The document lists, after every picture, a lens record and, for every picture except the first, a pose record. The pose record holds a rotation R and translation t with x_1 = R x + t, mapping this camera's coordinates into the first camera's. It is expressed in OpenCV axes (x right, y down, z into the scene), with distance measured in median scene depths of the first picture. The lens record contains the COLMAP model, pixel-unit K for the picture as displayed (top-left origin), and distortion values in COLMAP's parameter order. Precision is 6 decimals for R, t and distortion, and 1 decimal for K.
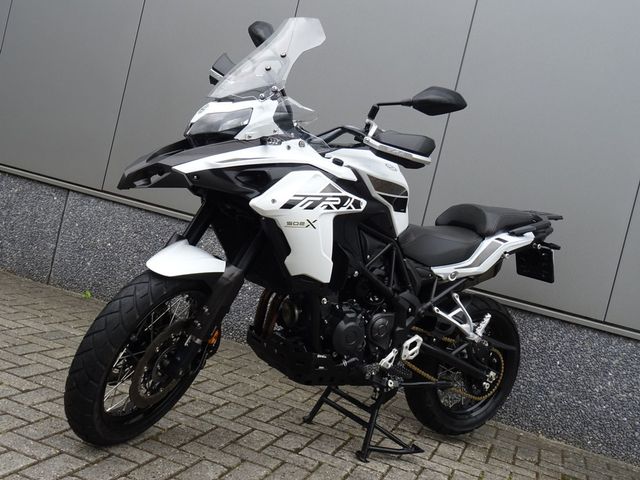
lens RADIAL K [[721.8, 0, 320.8], [0, 721.8, 240.3], [0, 0, 1]] dist [0.001268, 0.000000]
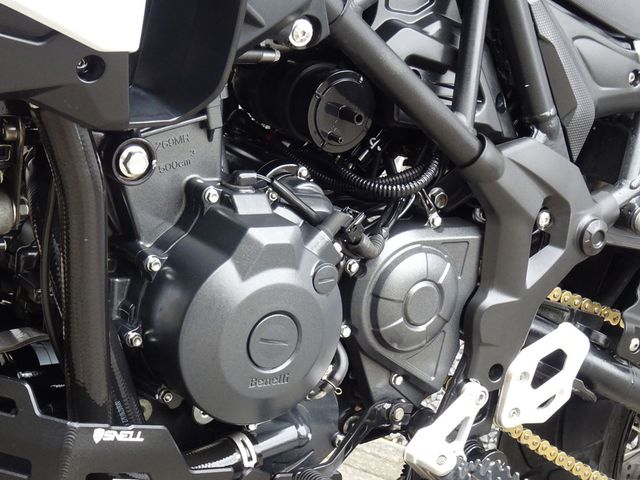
lens RADIAL K [[1299.9, 0, 319.8], [0, 1299.9, 239.7], [0, 0, 1]] dist [-0.053575, 0.000000]
pose [[0.999739, 0.022292, 0.004927, 0.049716], [-0.022689, 0.994090, 0.106157, 0.061239], [-0.002532, -0.106241, 0.994337, 0.591949]]
